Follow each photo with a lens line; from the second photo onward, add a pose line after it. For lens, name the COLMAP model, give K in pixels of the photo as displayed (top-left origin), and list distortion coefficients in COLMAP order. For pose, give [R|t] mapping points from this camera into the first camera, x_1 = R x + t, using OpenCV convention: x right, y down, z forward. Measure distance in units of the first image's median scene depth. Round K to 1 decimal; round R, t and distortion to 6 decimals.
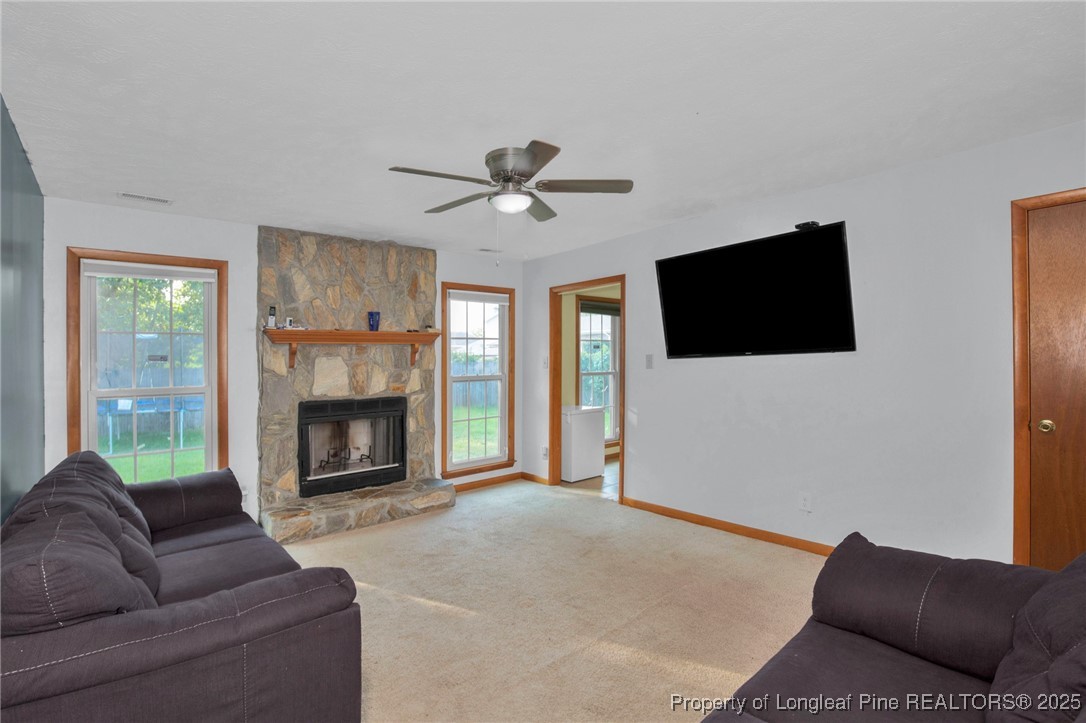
lens RADIAL K [[506.6, 0, 543.0], [0, 506.6, 361.5], [0, 0, 1]] dist [-0.034357, -0.000324]
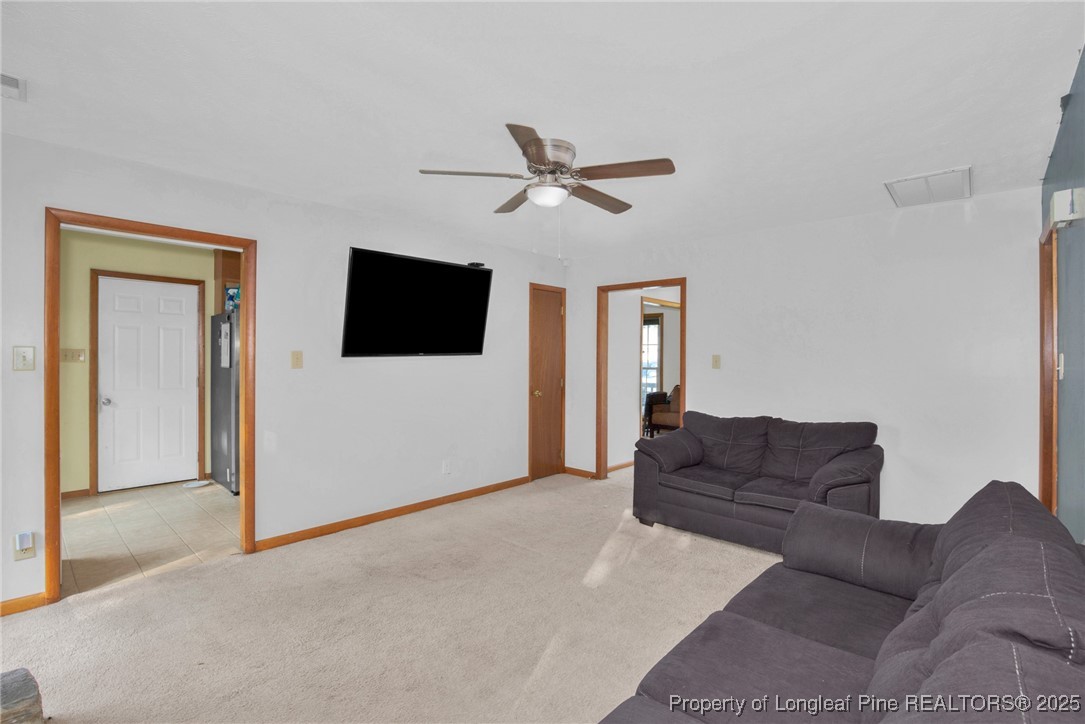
lens RADIAL K [[493.4, 0, 543.5], [0, 493.4, 354.1], [0, 0, 1]] dist [-0.000488, -0.000114]
pose [[-0.080411, 0.018596, 0.996588, -0.626353], [-0.002967, 0.999817, -0.018895, 0.004357], [-0.996757, -0.004477, -0.080341, 0.660504]]
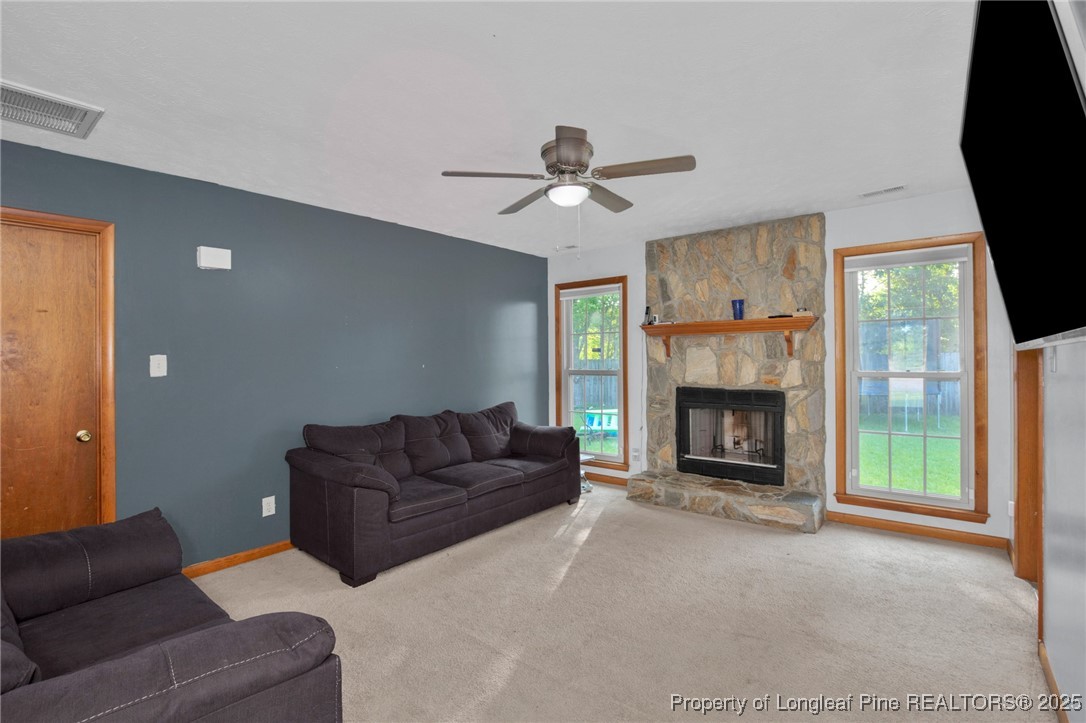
lens RADIAL K [[493.9, 0, 544.0], [0, 493.9, 353.6], [0, 0, 1]] dist [-0.000488, -0.000114]
pose [[0.189802, 0.010812, -0.981763, 0.532265], [0.006563, 0.999903, 0.012281, -0.010279], [0.981800, -0.008774, 0.189712, 0.467878]]
